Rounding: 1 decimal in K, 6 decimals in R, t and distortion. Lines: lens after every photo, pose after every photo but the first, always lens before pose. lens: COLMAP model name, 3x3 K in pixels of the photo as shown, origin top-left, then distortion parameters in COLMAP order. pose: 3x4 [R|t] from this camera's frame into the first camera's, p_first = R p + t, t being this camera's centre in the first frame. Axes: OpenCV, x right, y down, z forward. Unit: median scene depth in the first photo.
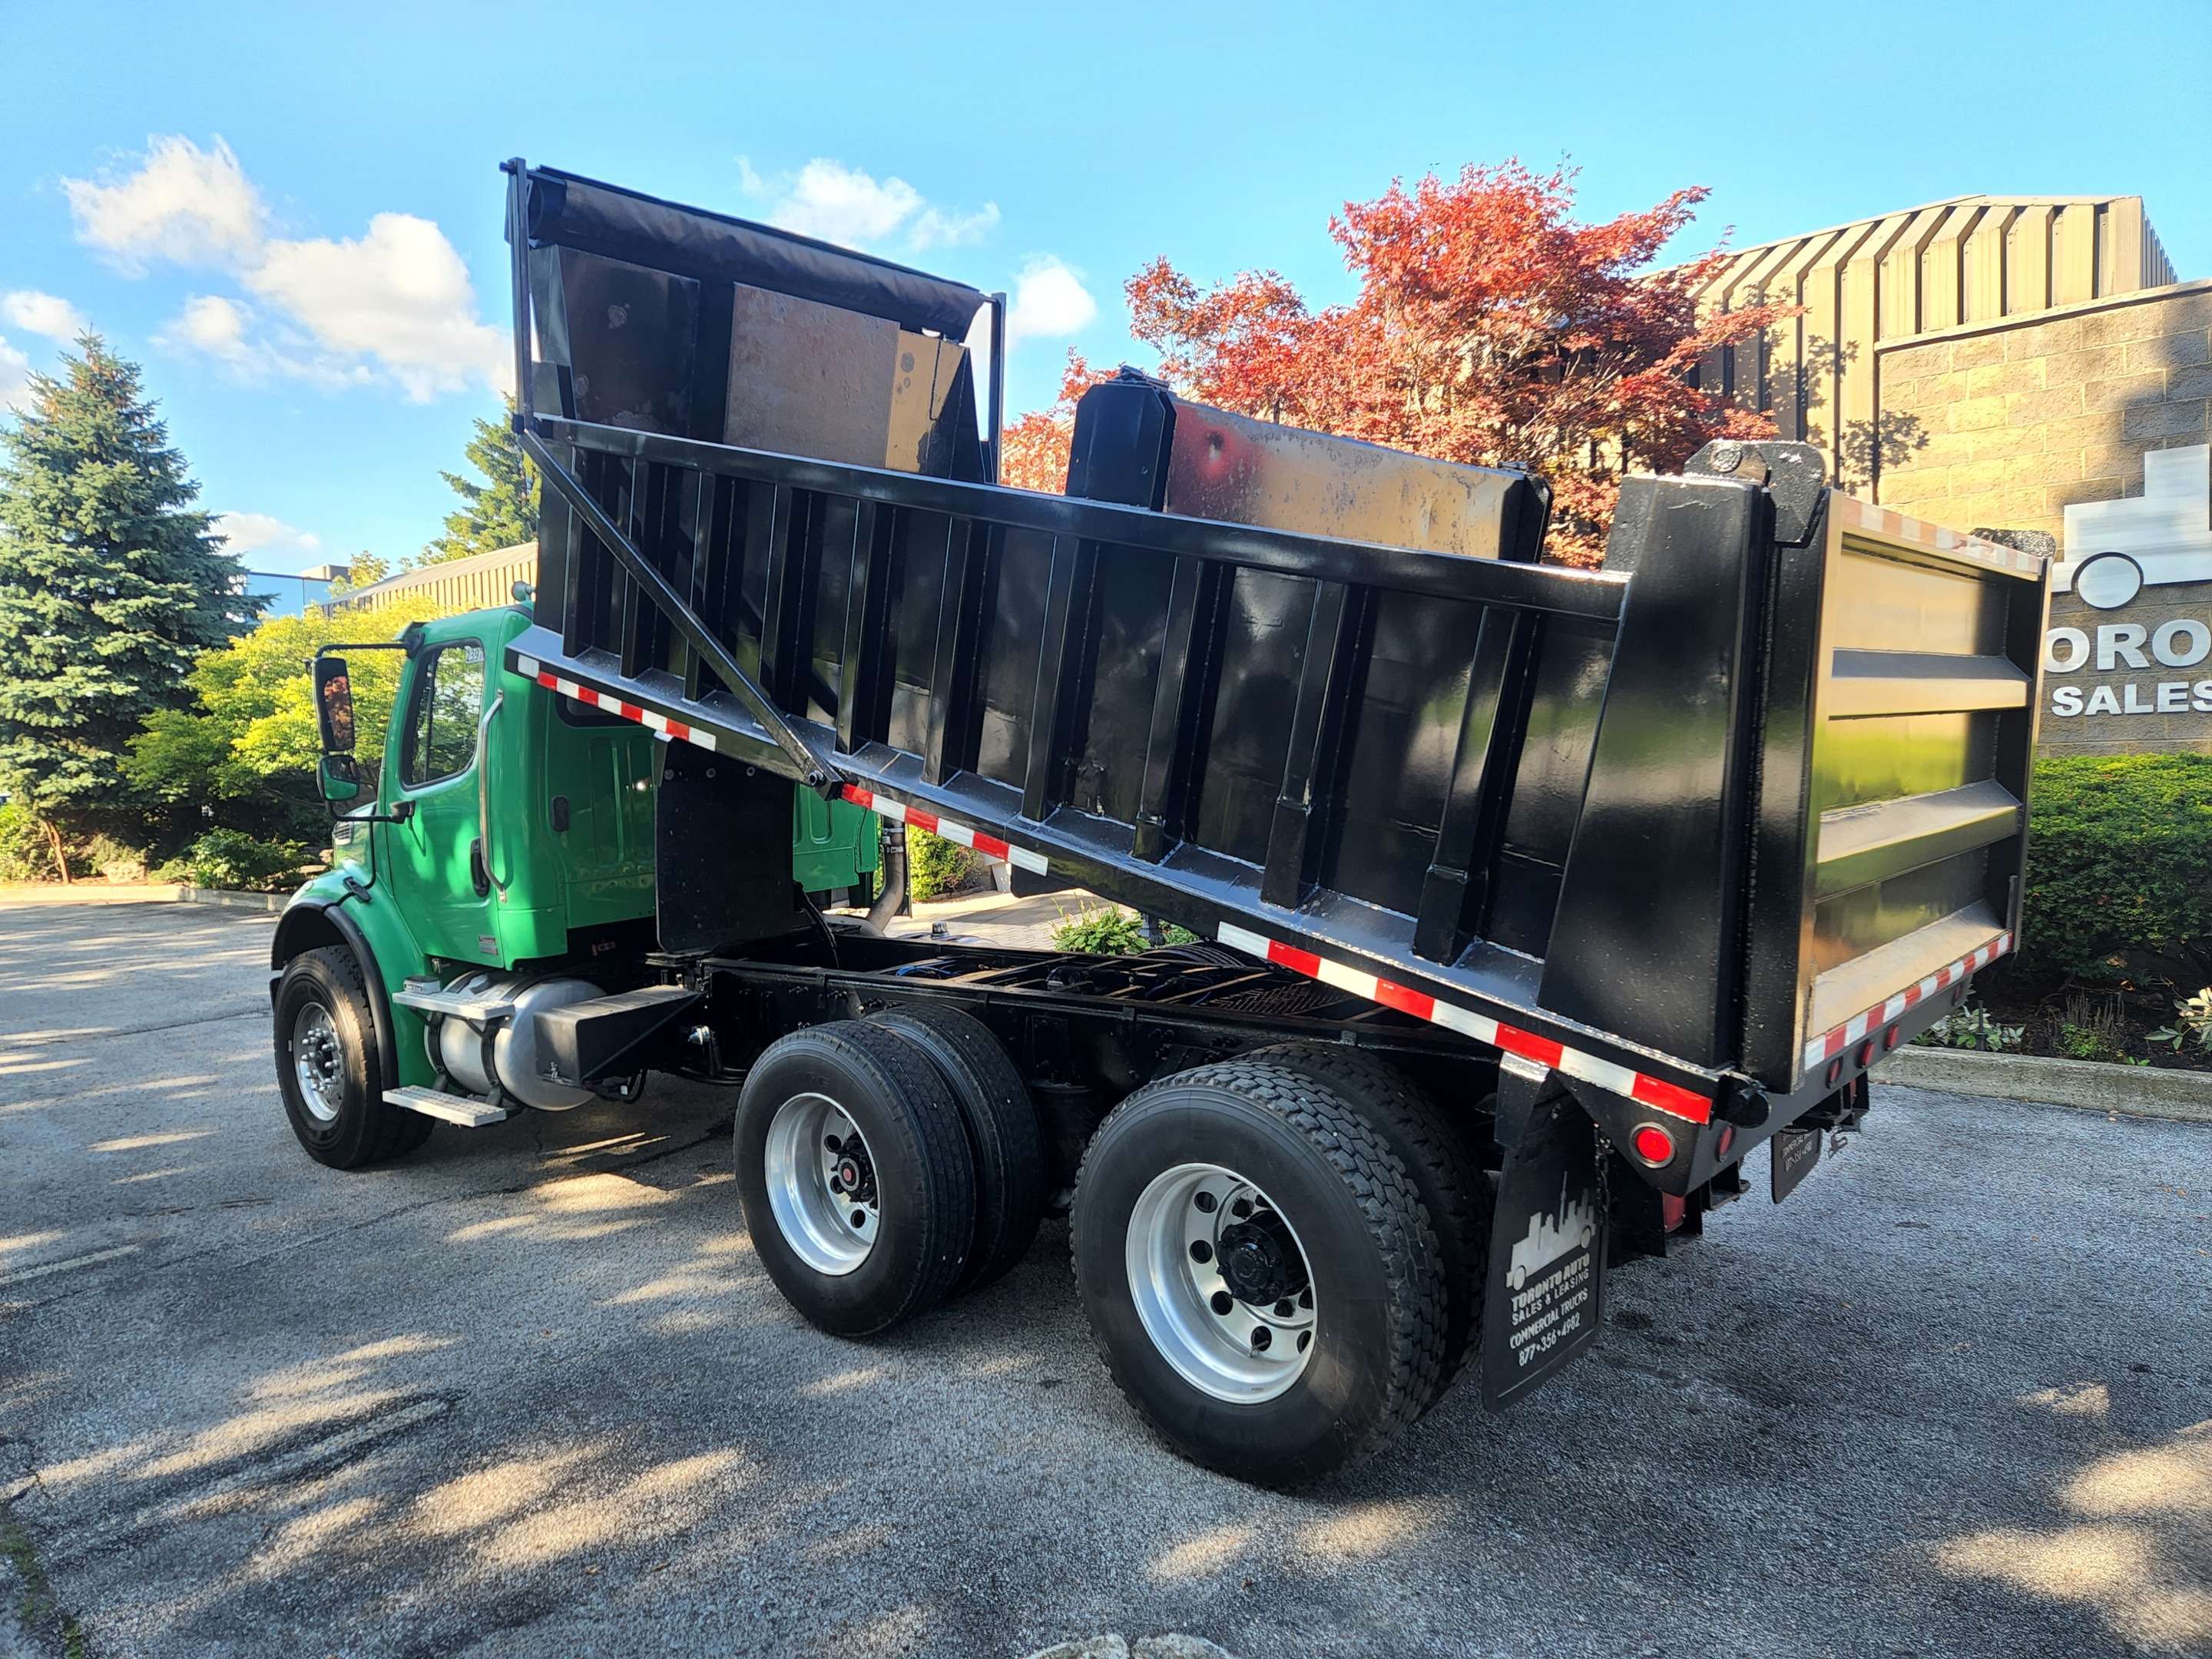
lens RADIAL K [[1460.9, 0, 1117.6], [0, 1460.9, 823.6], [0, 0, 1]] dist [0.076728, -0.061484]
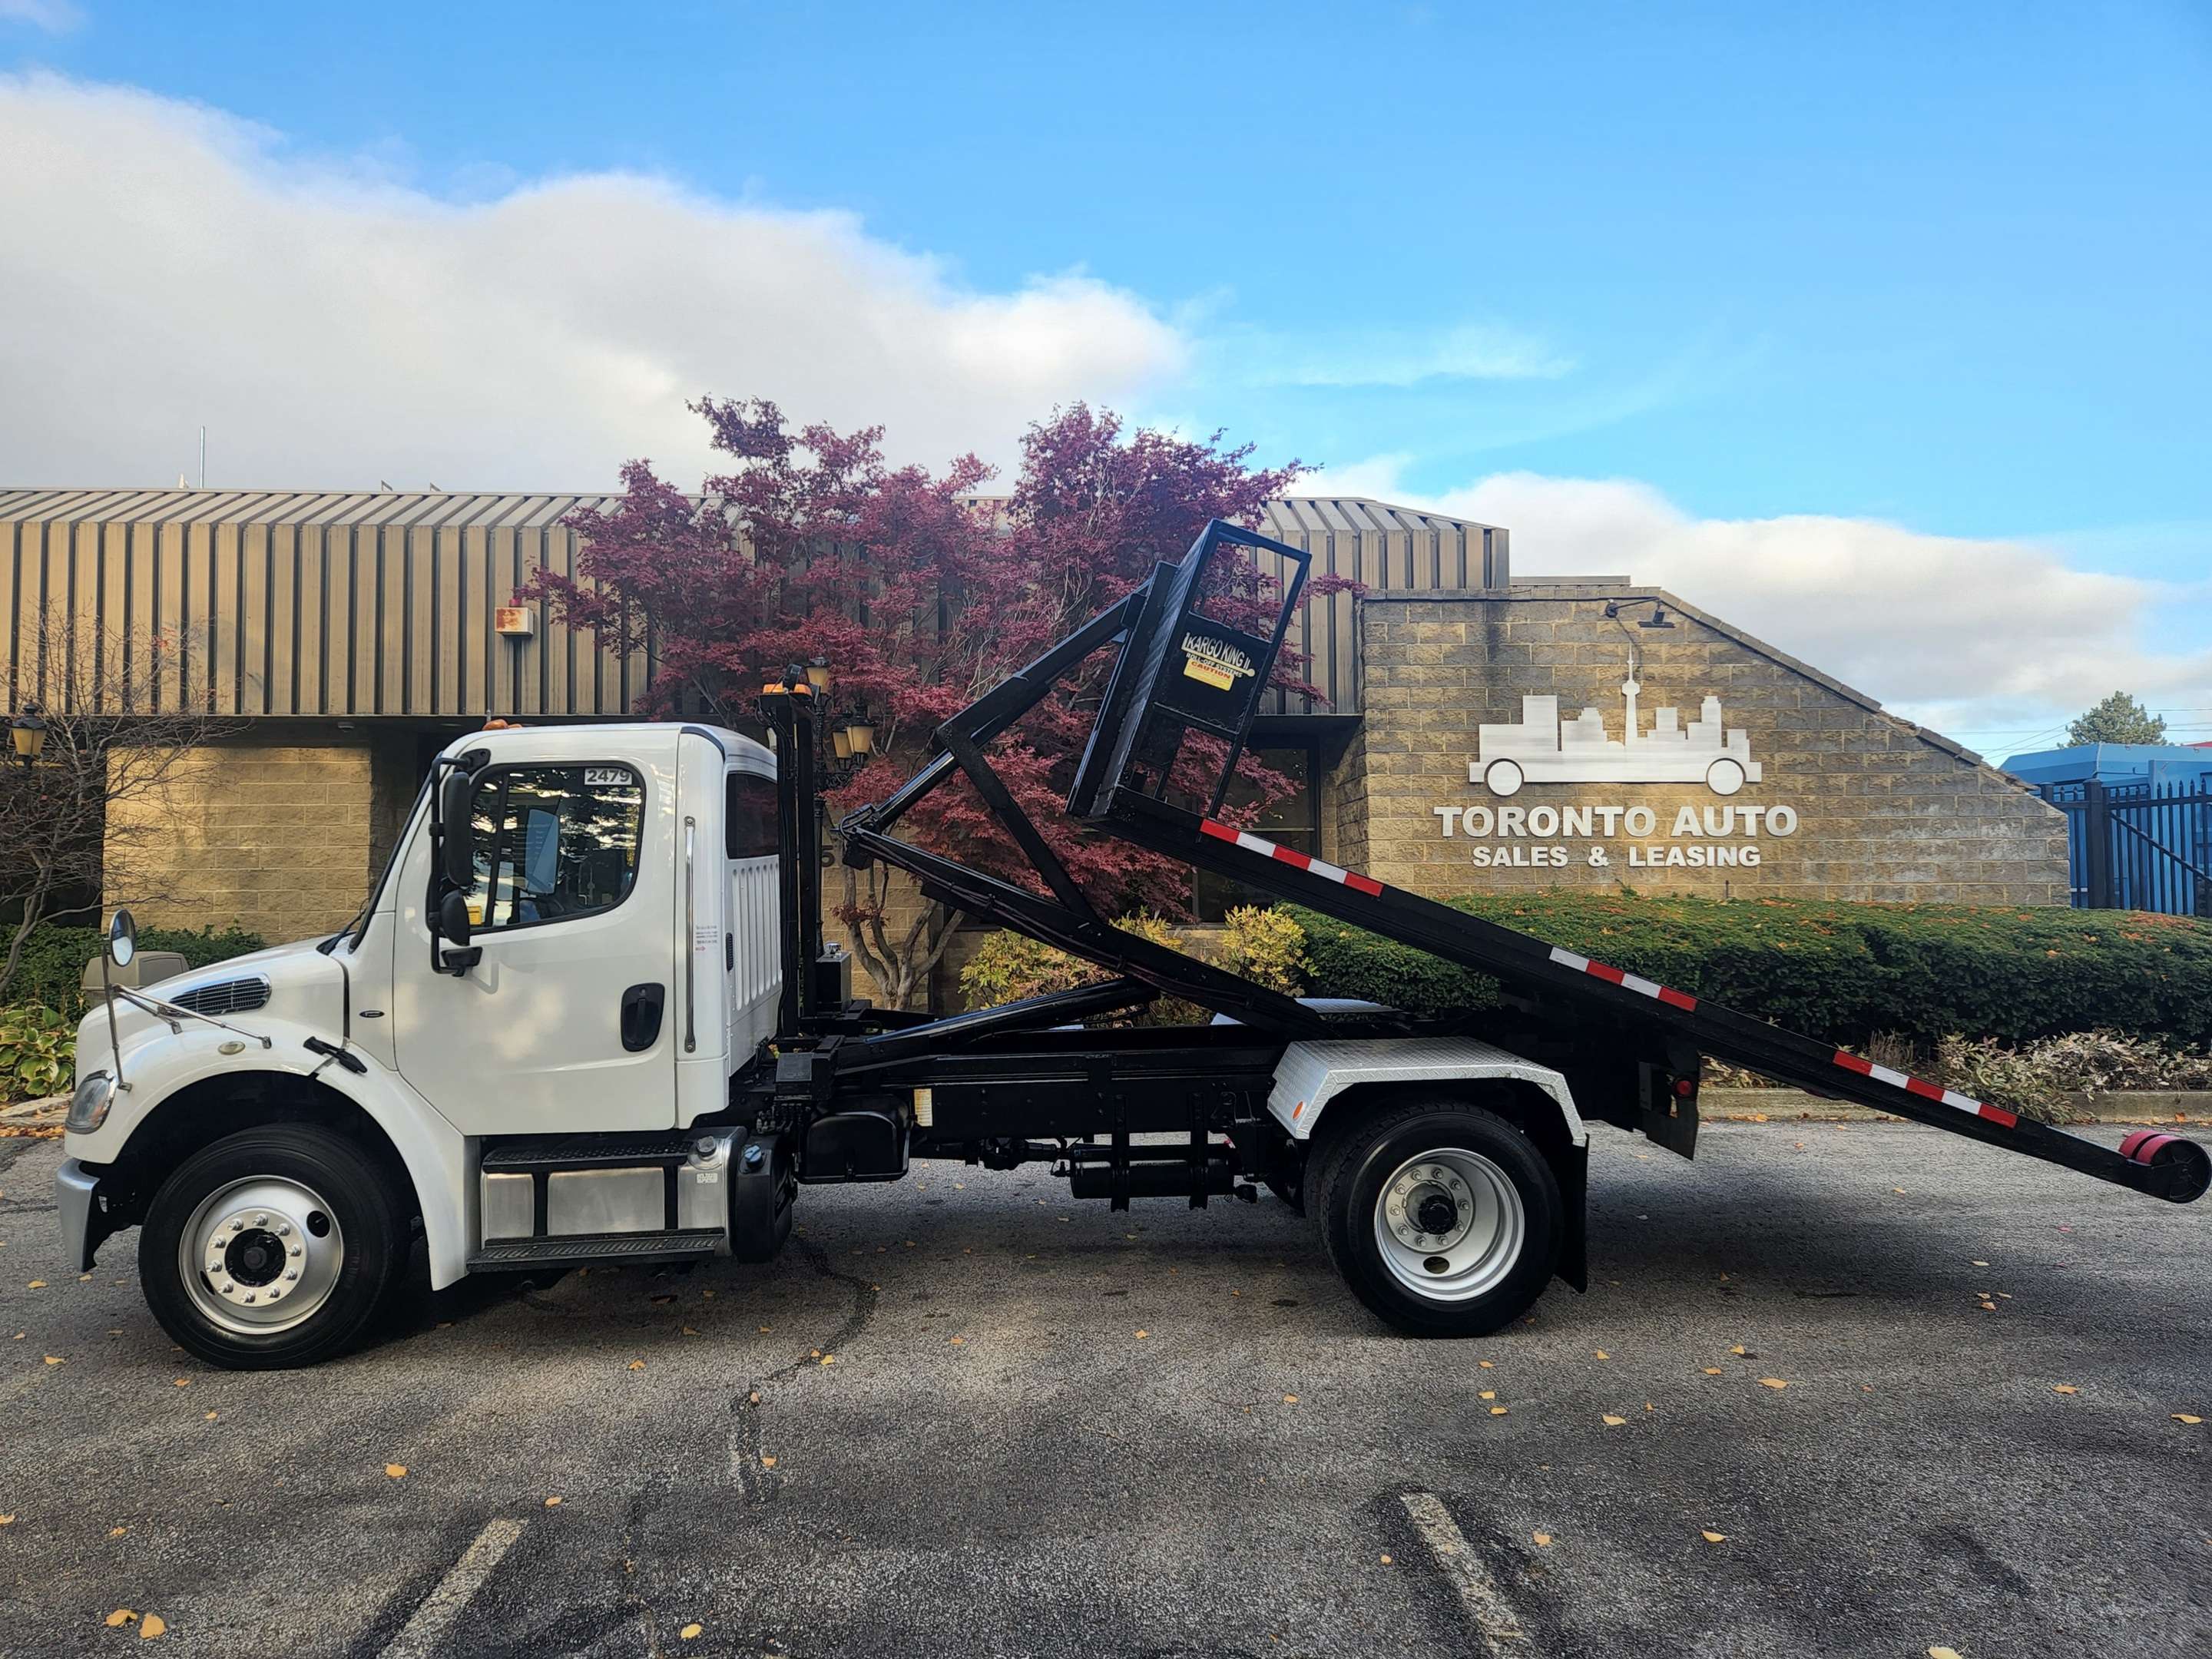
lens RADIAL K [[1460.9, 0, 1117.6], [0, 1460.9, 823.6], [0, 0, 1]] dist [0.076728, -0.061484]
pose [[0.740894, 0.056071, 0.669278, -0.802860], [0.010063, 0.995470, -0.094538, 0.024828], [-0.671547, 0.076778, 0.736973, 0.237284]]
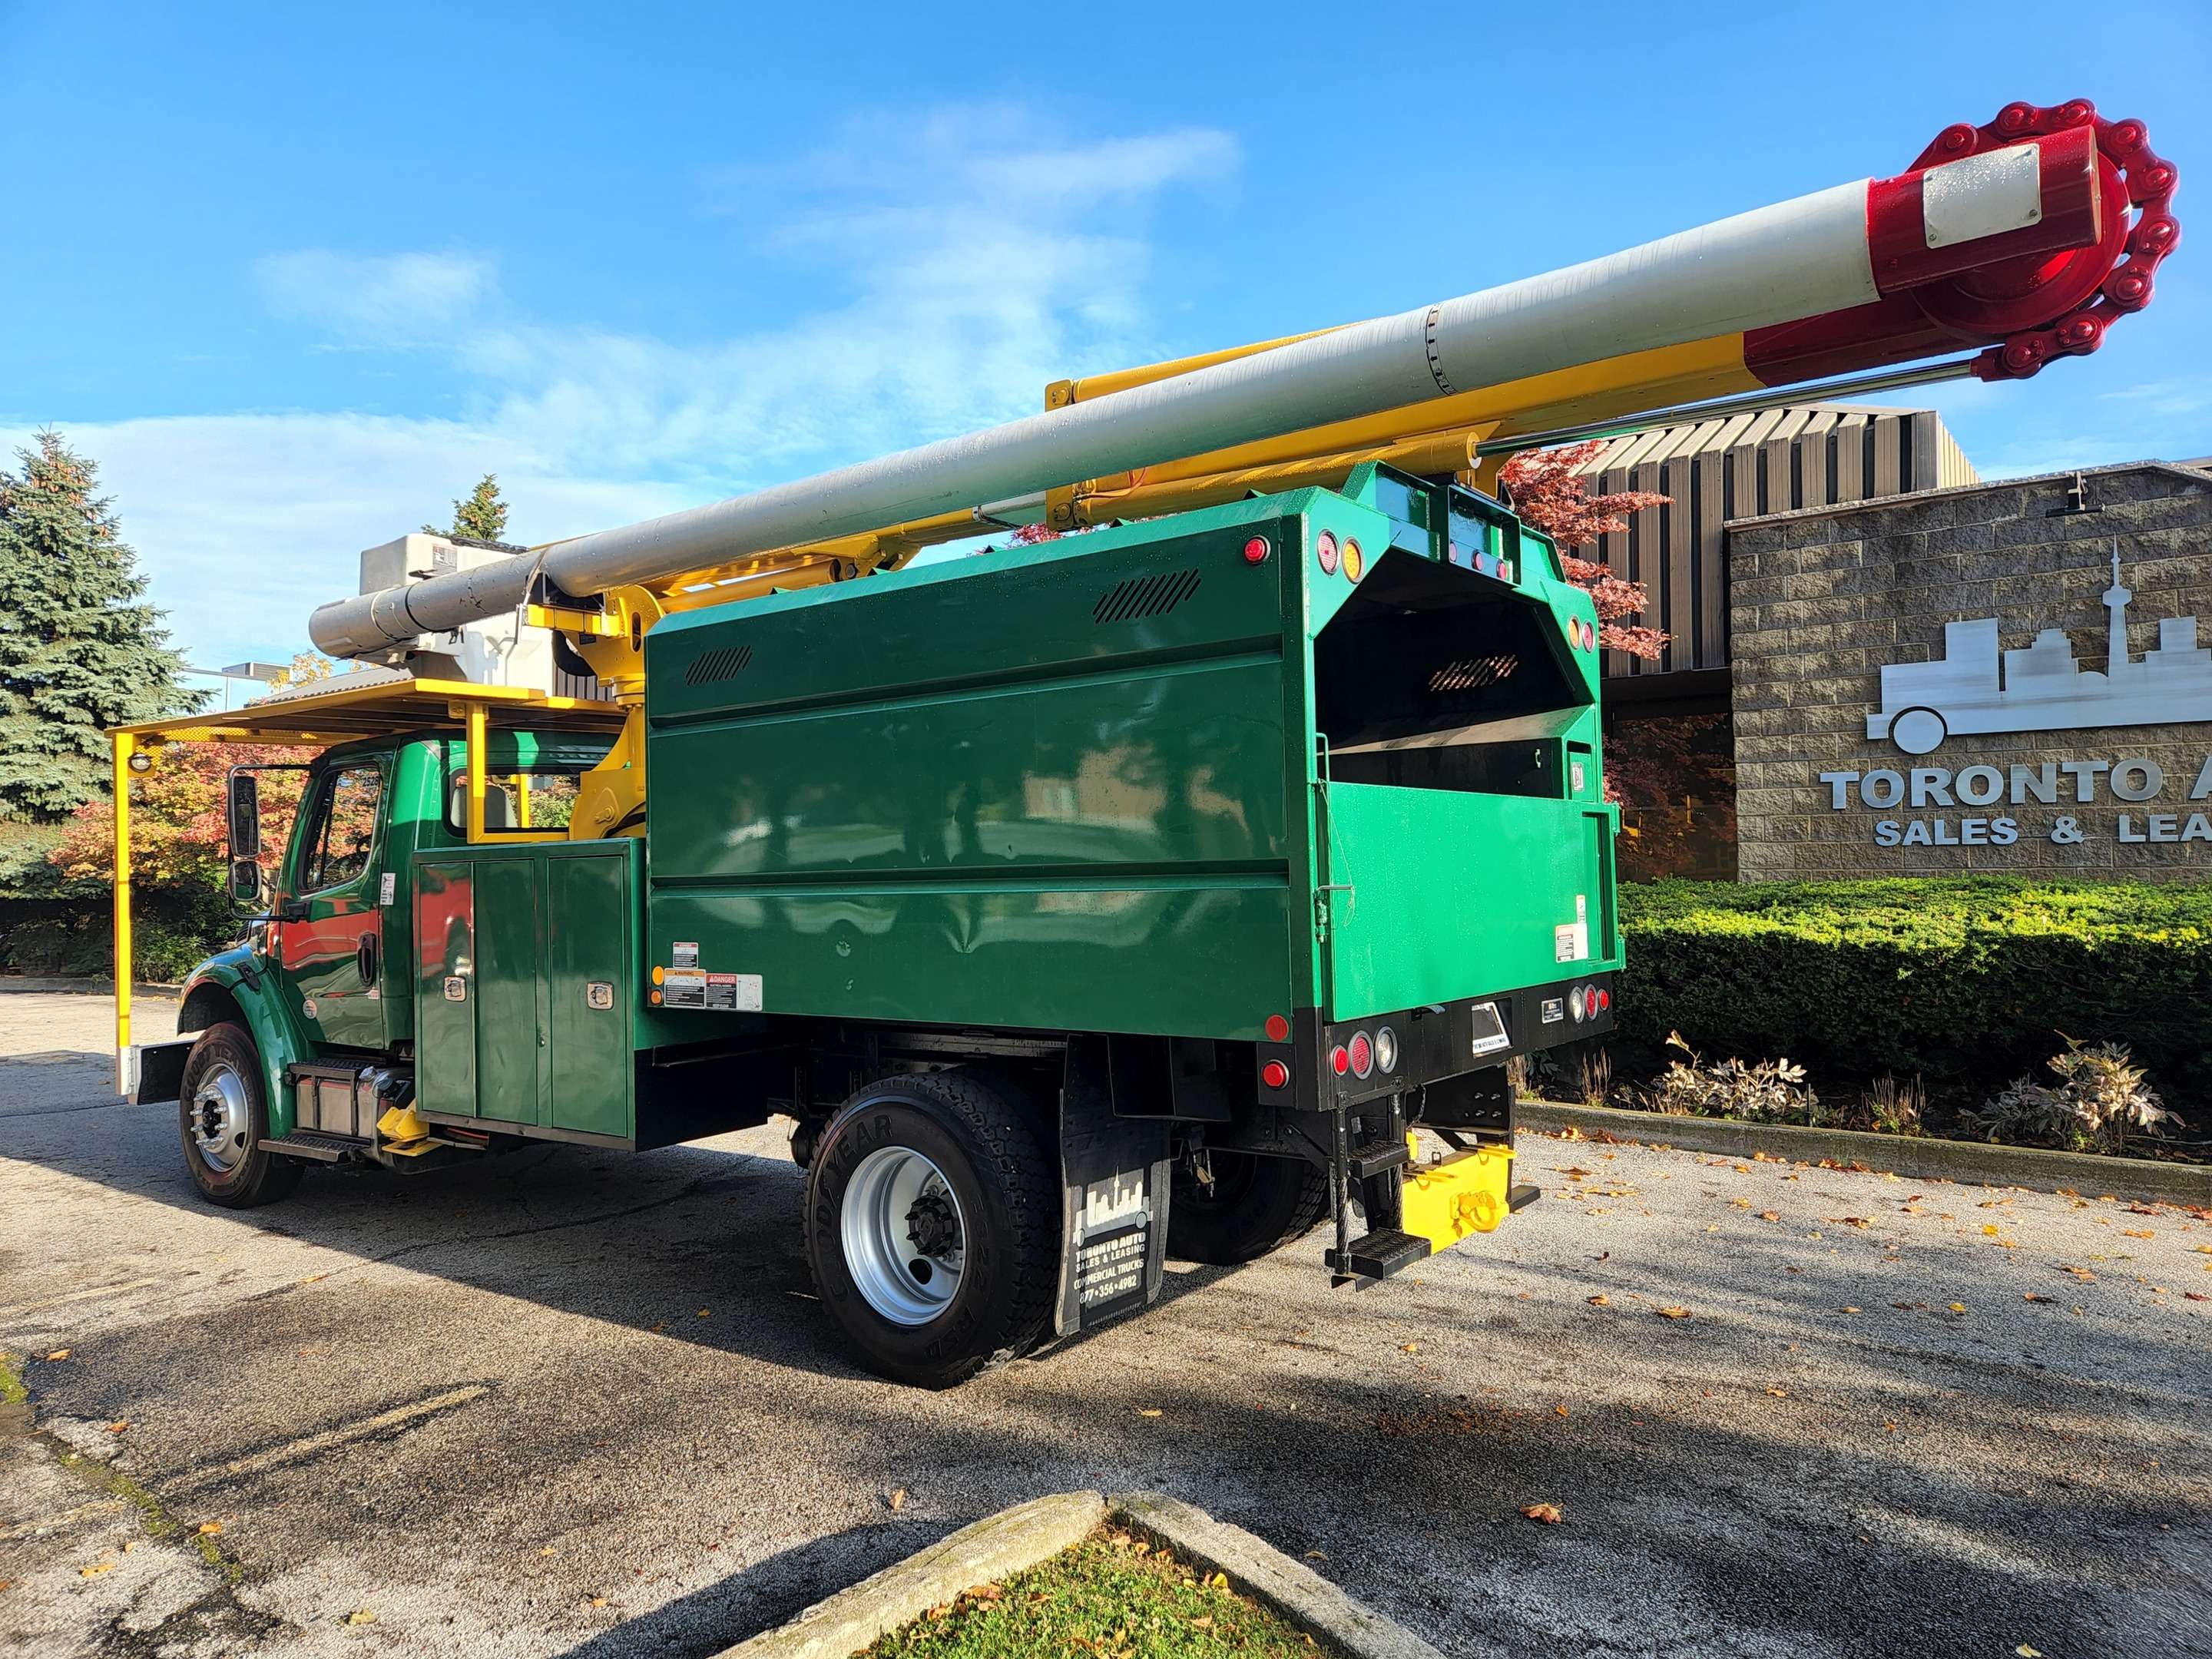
lens RADIAL K [[1452.0, 0, 1138.4], [0, 1452.0, 800.5], [0, 0, 1]] dist [0.098233, -0.078939]
pose [[0.997419, 0.028744, 0.065802, -0.024155], [-0.022131, 0.994830, -0.099110, 0.026008], [-0.068311, 0.097398, 0.992898, -0.135340]]
